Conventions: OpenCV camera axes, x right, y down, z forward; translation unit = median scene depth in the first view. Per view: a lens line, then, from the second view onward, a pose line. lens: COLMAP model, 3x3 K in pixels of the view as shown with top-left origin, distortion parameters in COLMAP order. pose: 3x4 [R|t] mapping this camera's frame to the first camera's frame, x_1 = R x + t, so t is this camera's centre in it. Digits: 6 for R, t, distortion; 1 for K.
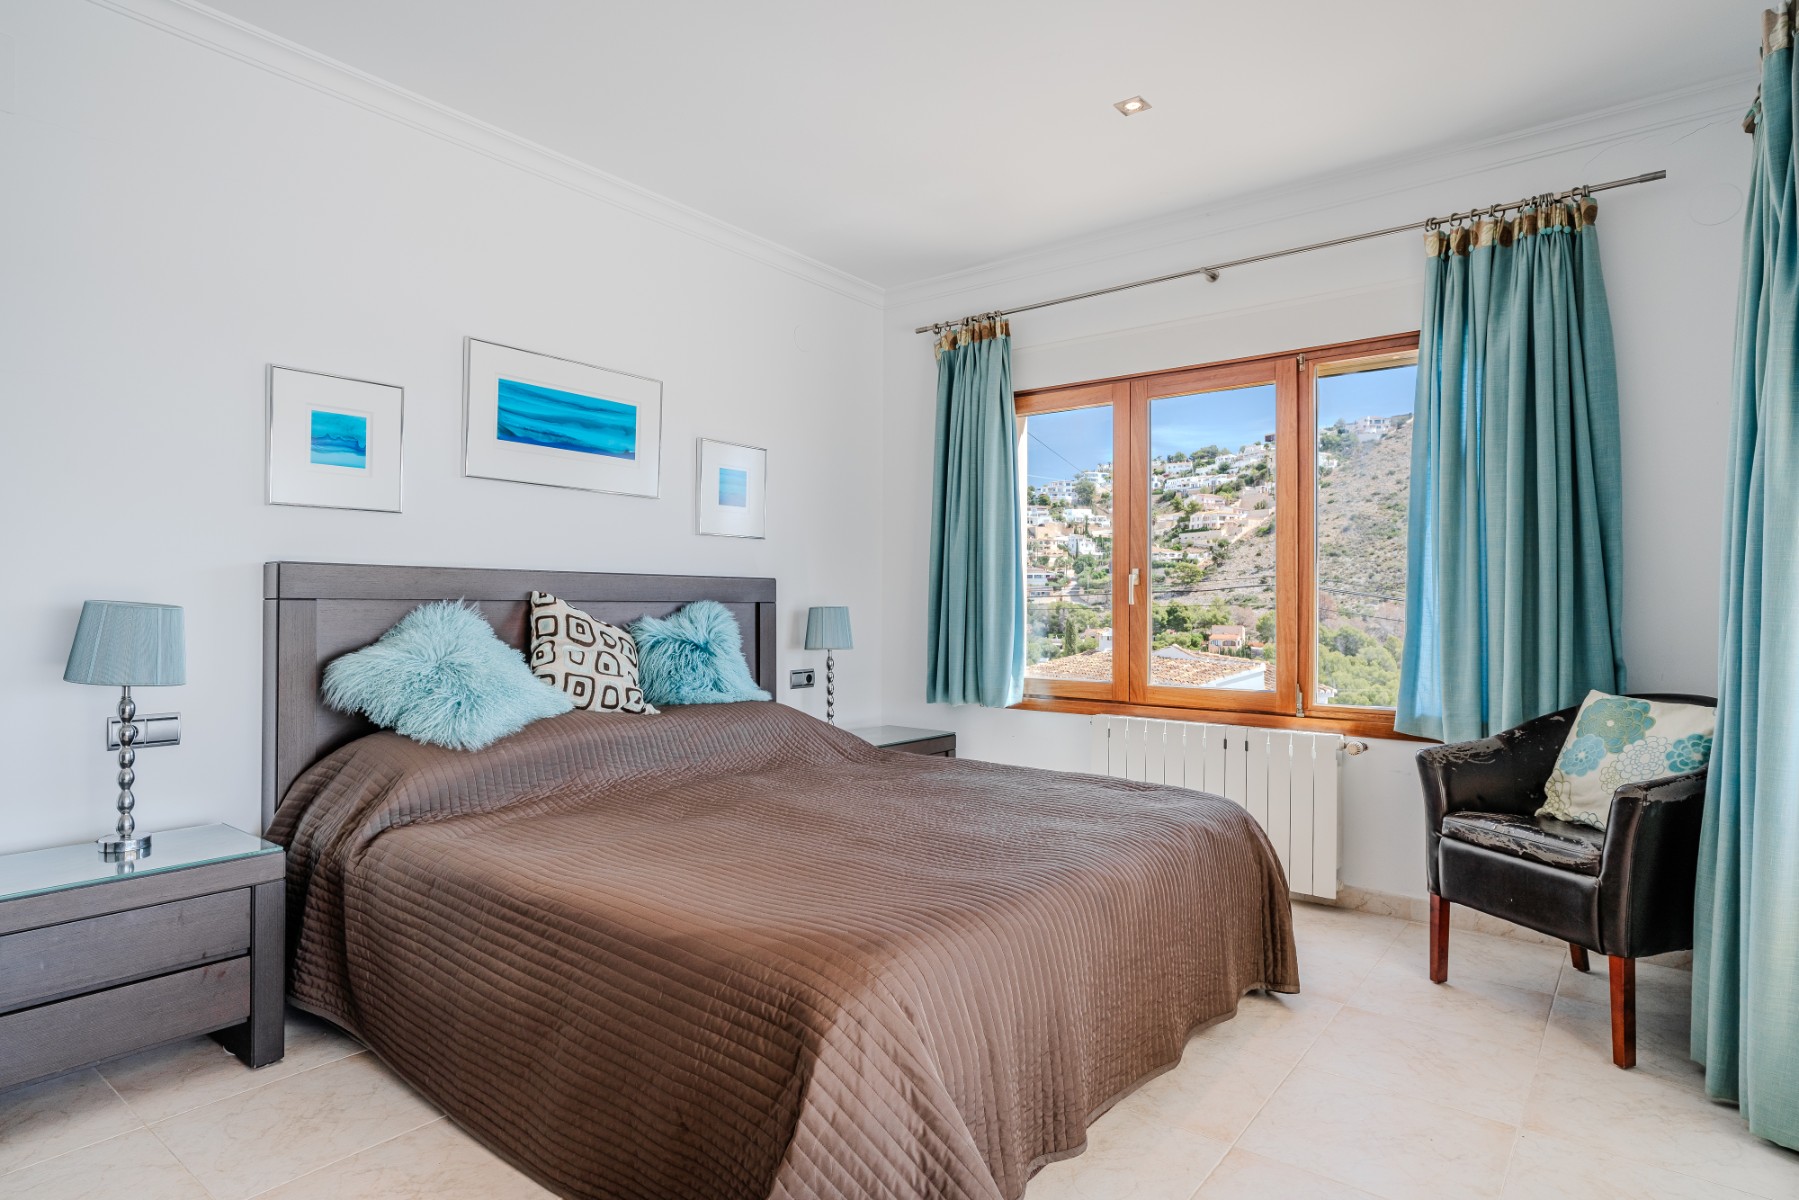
lens RADIAL K [[951.9, 0, 899.5], [0, 951.9, 600.0], [0, 0, 1]] dist [-0.003237, -0.000651]
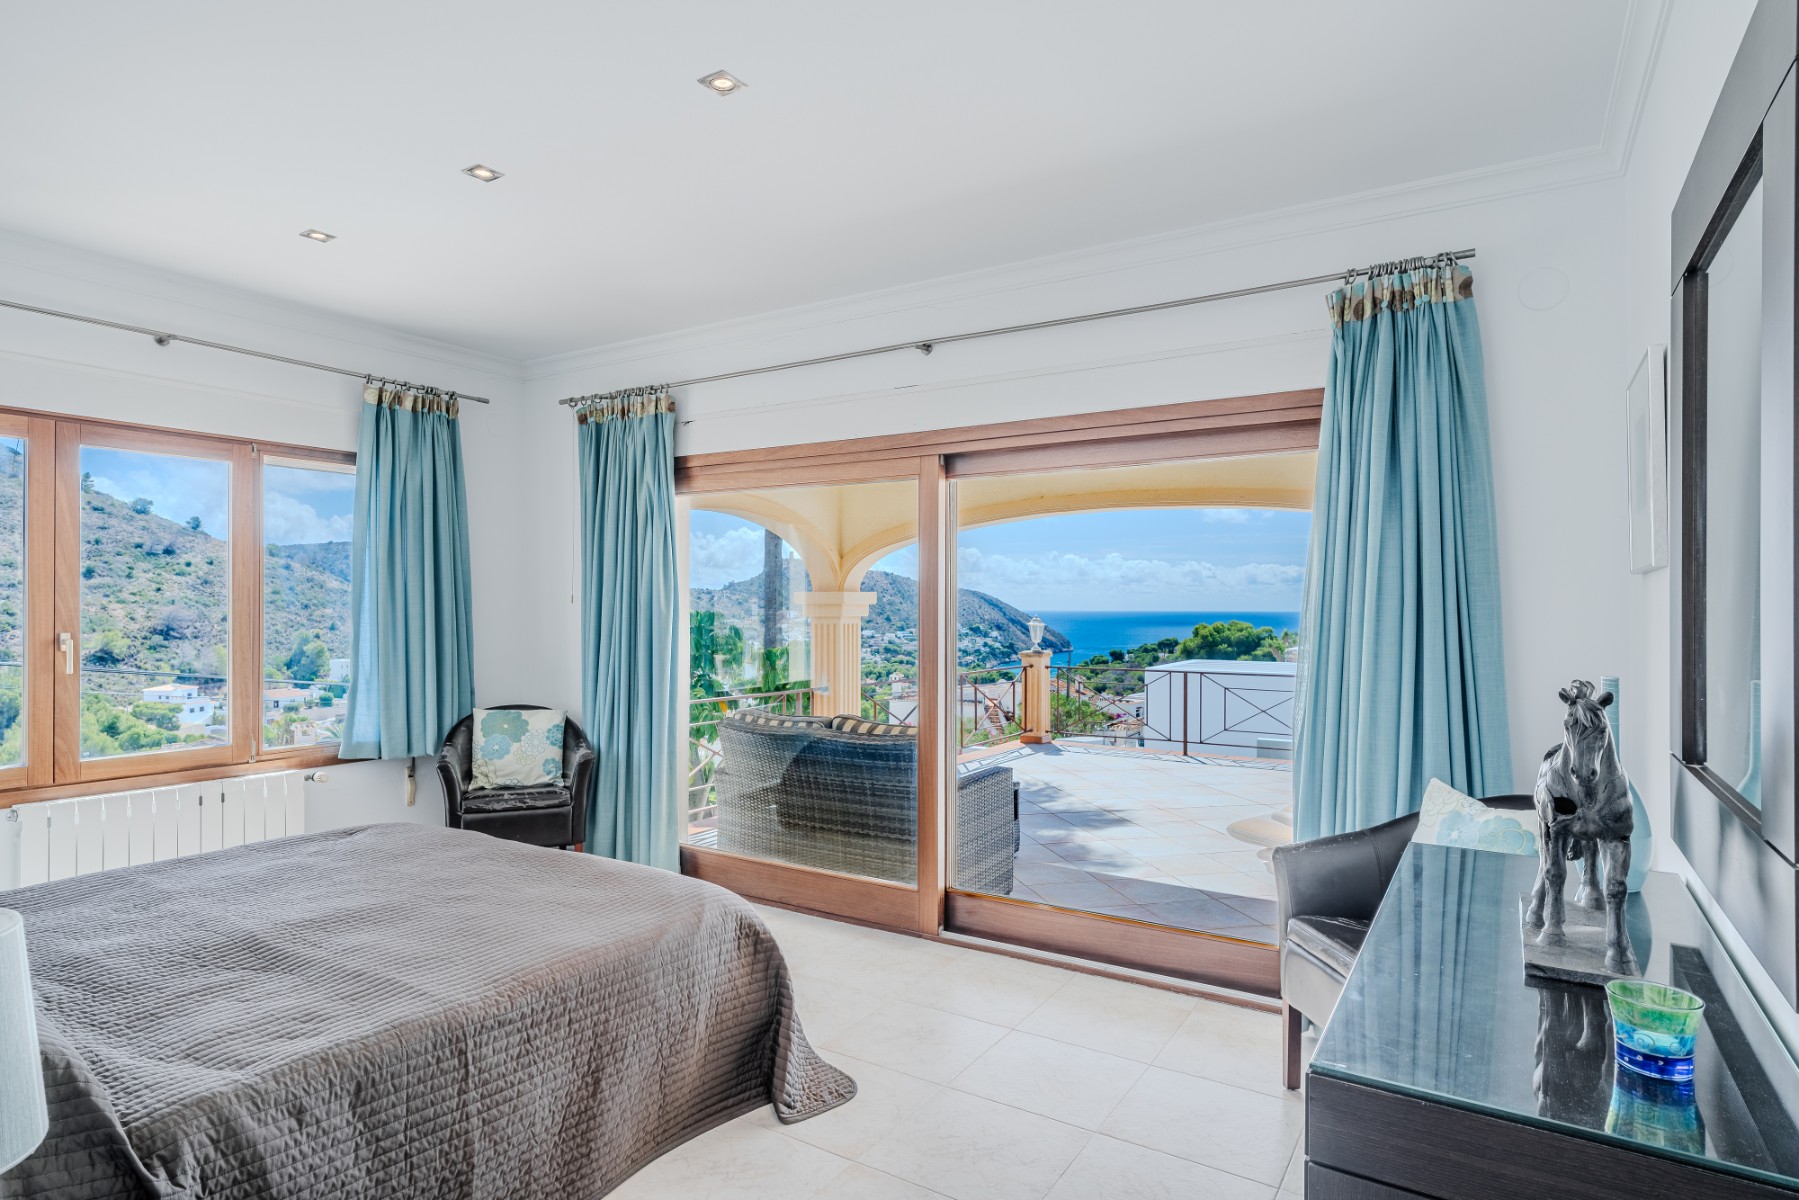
lens RADIAL K [[965.0, 0, 899.5], [0, 965.0, 600.0], [0, 0, 1]] dist [0.000356, -0.000162]
pose [[-0.120103, 0.006419, 0.992741, -0.877867], [-0.011857, 0.999899, -0.007899, -0.076203], [-0.992691, -0.012719, -0.120015, 0.409406]]
